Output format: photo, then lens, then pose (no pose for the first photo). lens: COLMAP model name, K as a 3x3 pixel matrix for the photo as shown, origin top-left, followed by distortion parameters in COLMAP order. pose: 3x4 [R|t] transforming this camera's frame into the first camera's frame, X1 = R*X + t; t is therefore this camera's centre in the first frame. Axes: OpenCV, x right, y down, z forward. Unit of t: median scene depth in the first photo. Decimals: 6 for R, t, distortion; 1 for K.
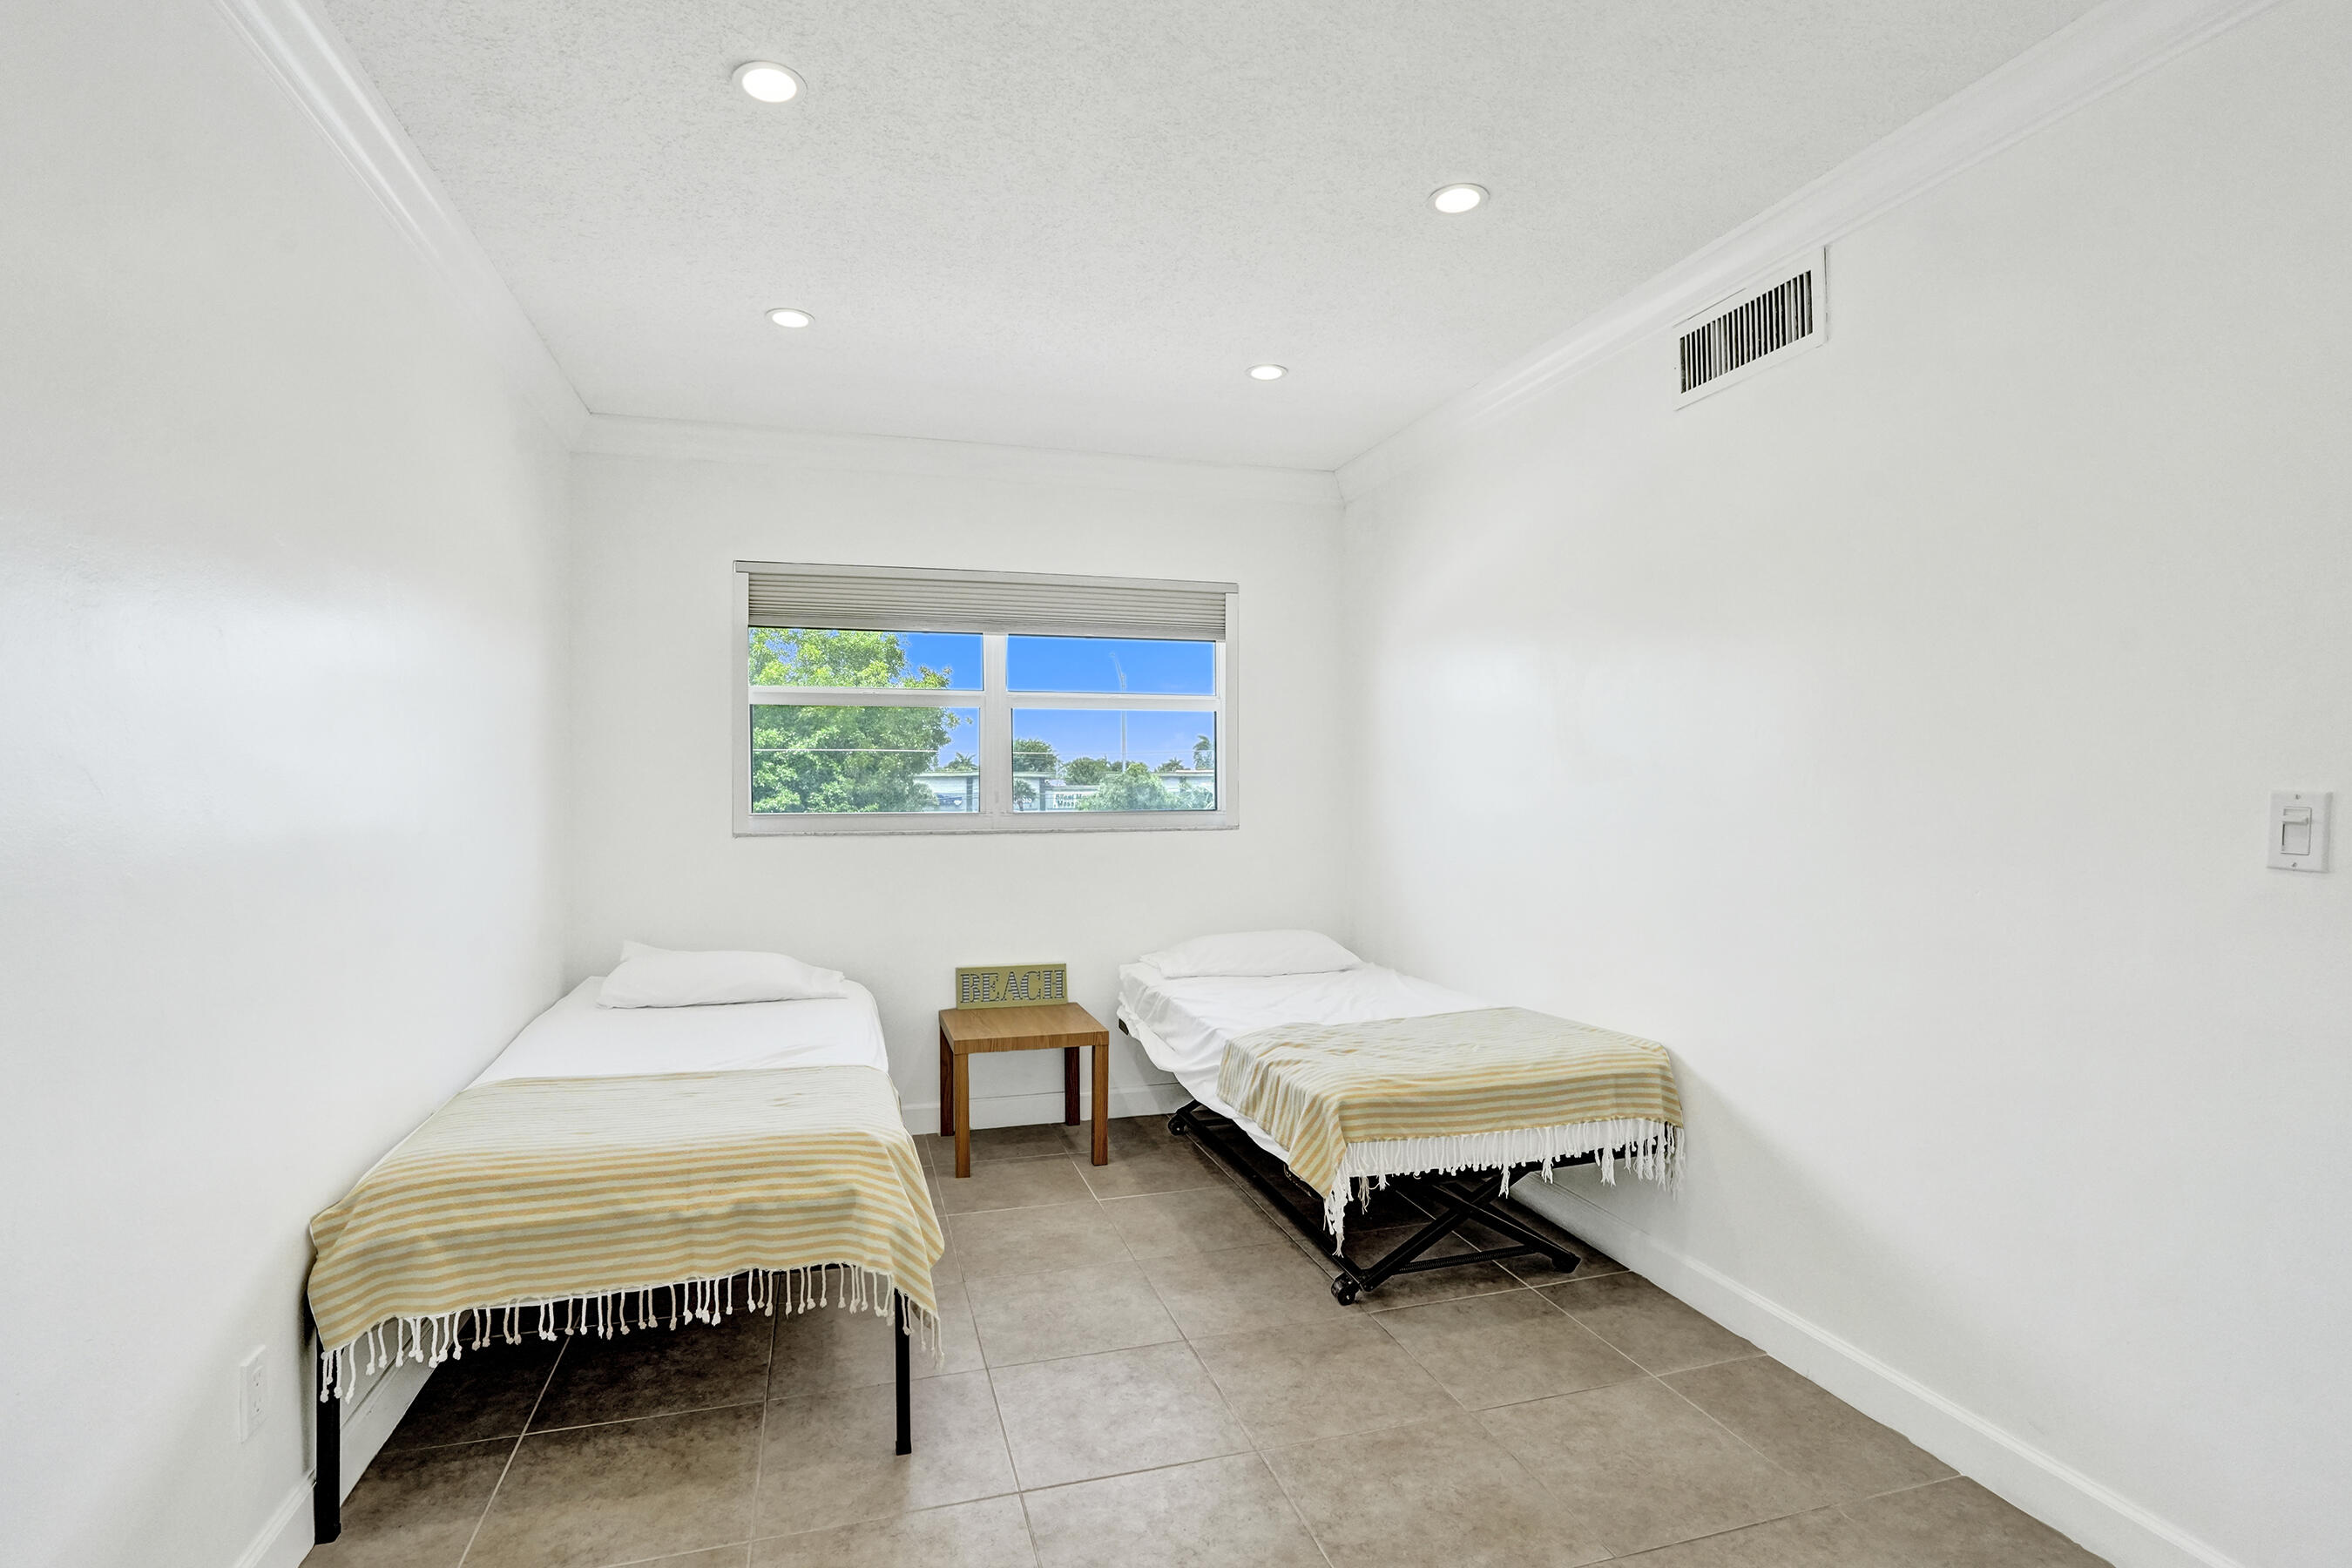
lens RADIAL K [[1130.4, 0, 1180.1], [0, 1130.4, 772.4], [0, 0, 1]] dist [-0.058851, 0.024785]
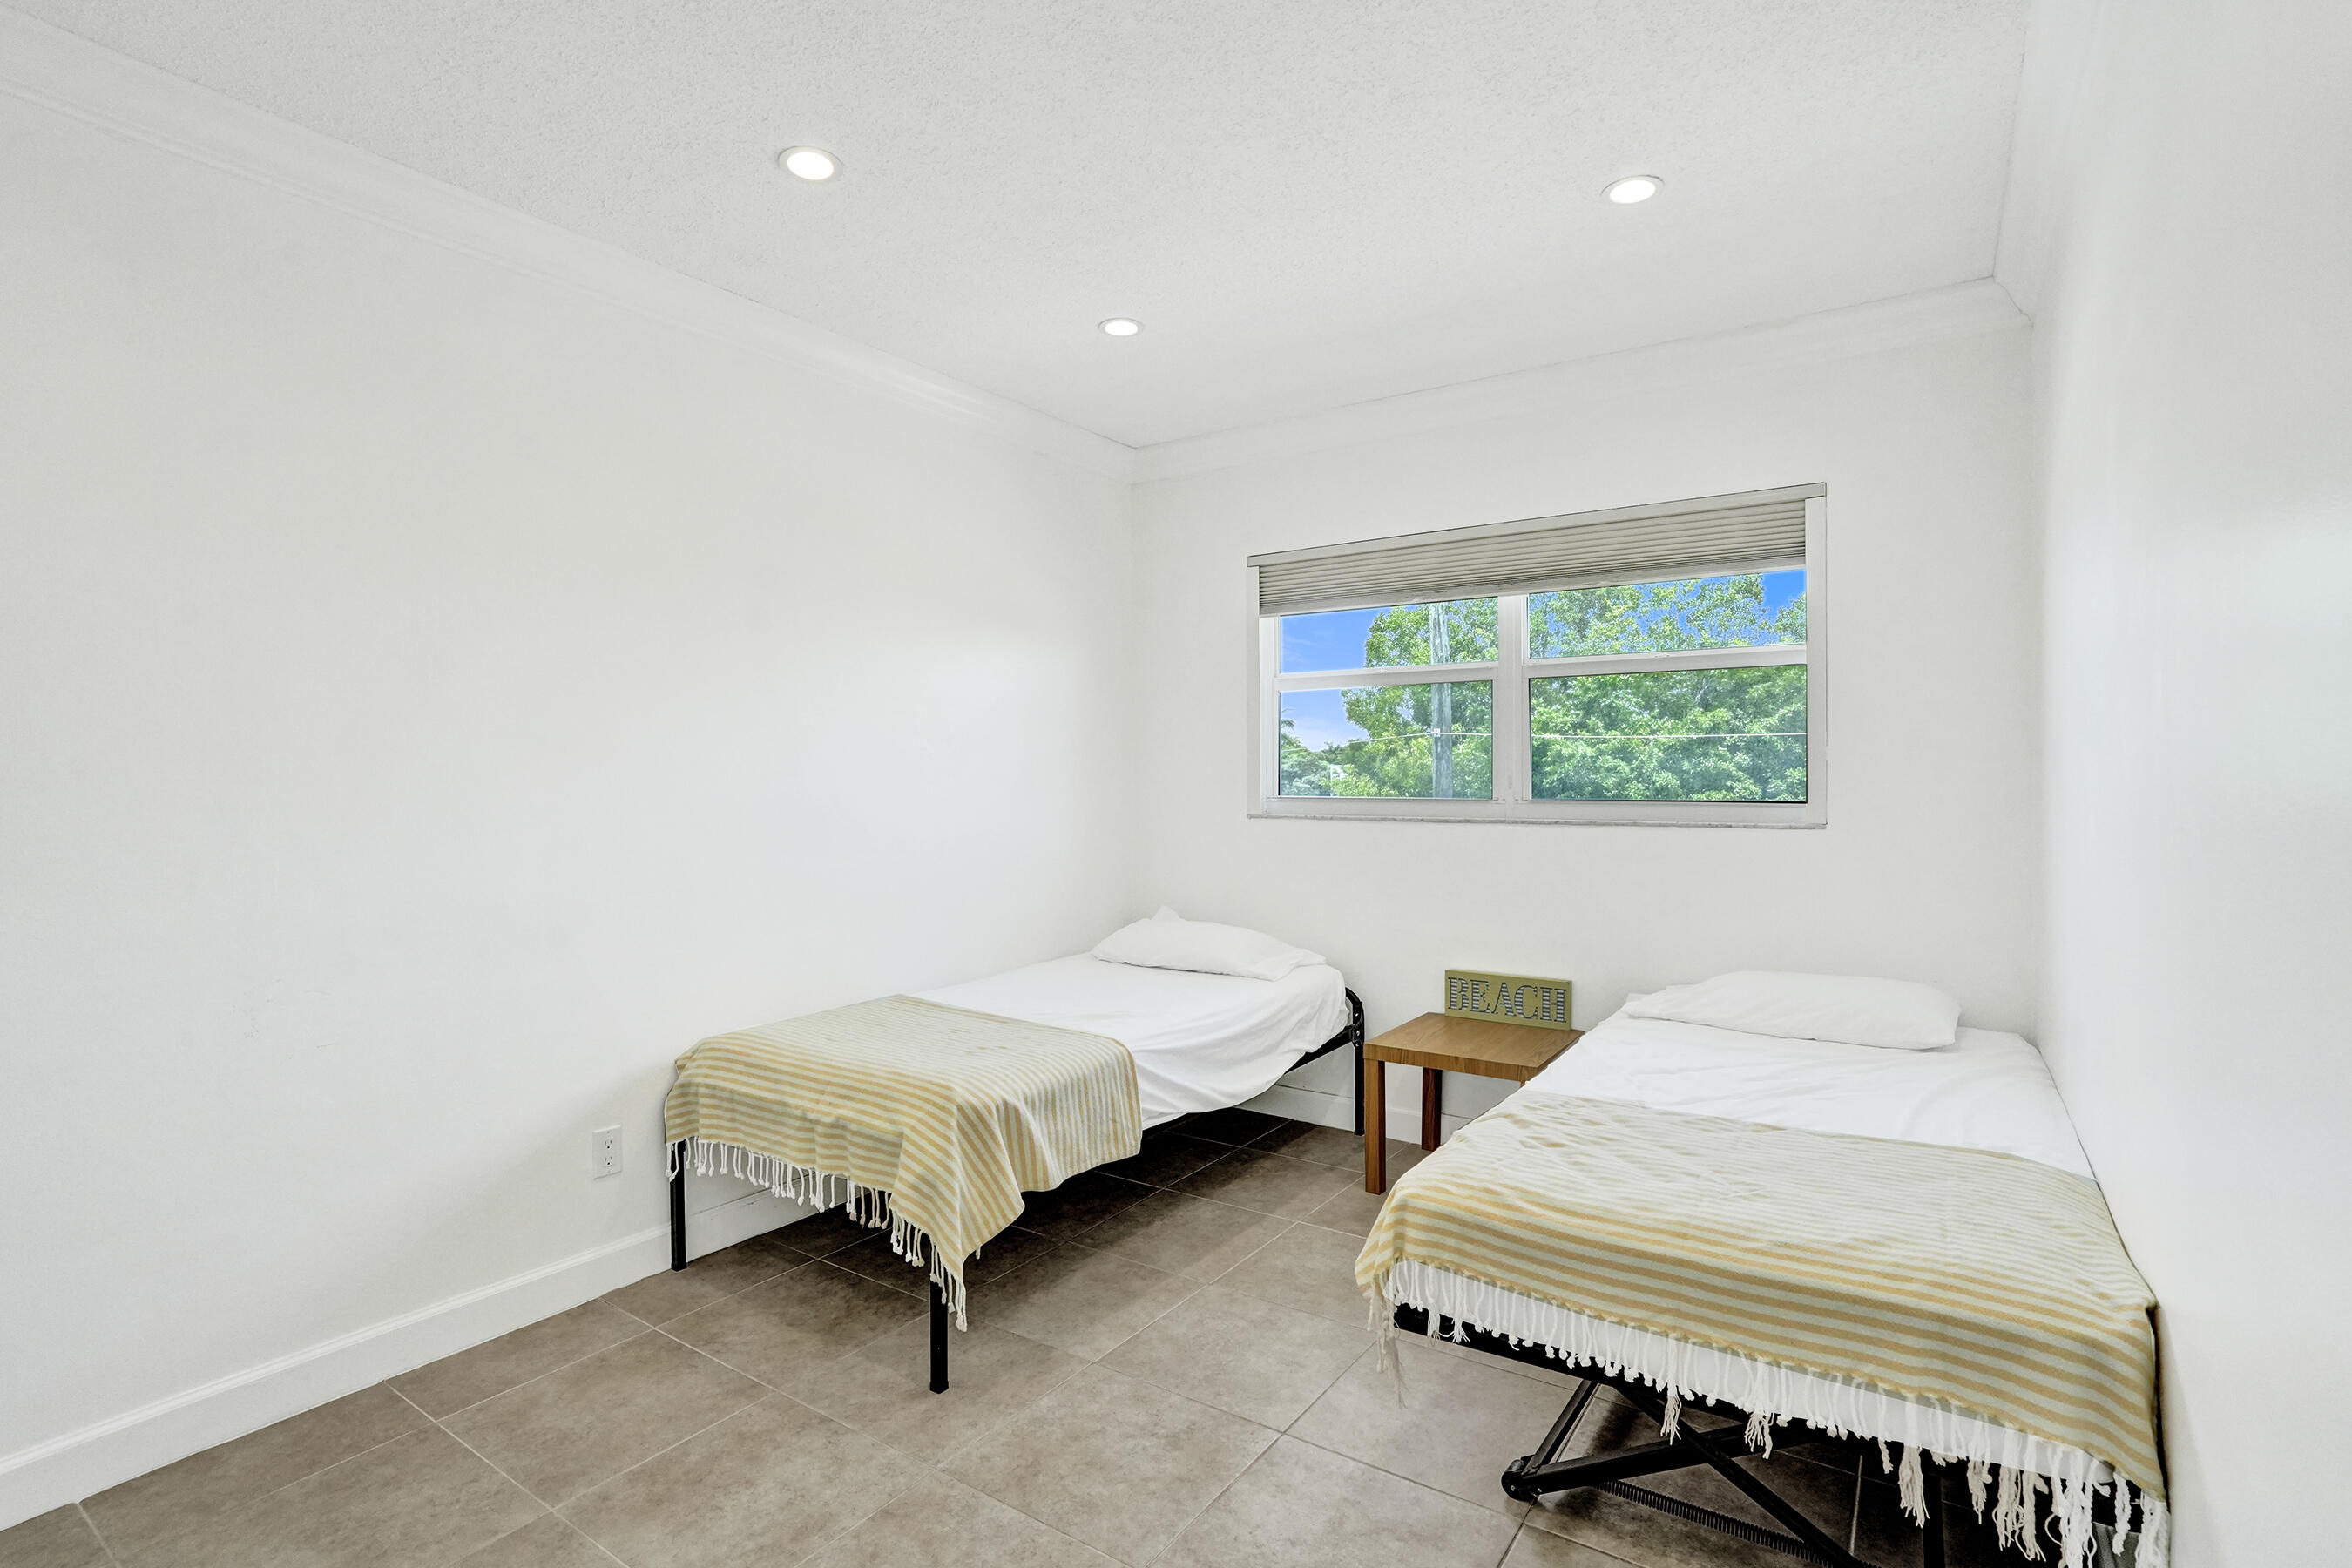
lens RADIAL K [[1130.4, 0, 1166.2], [0, 1130.4, 781.1], [0, 0, 1]] dist [-0.058851, 0.024785]
pose [[0.618634, 0.004583, -0.785666, 0.577658], [0.010572, 0.999844, 0.014157, 0.010150], [0.785608, -0.017064, 0.618489, 0.410501]]
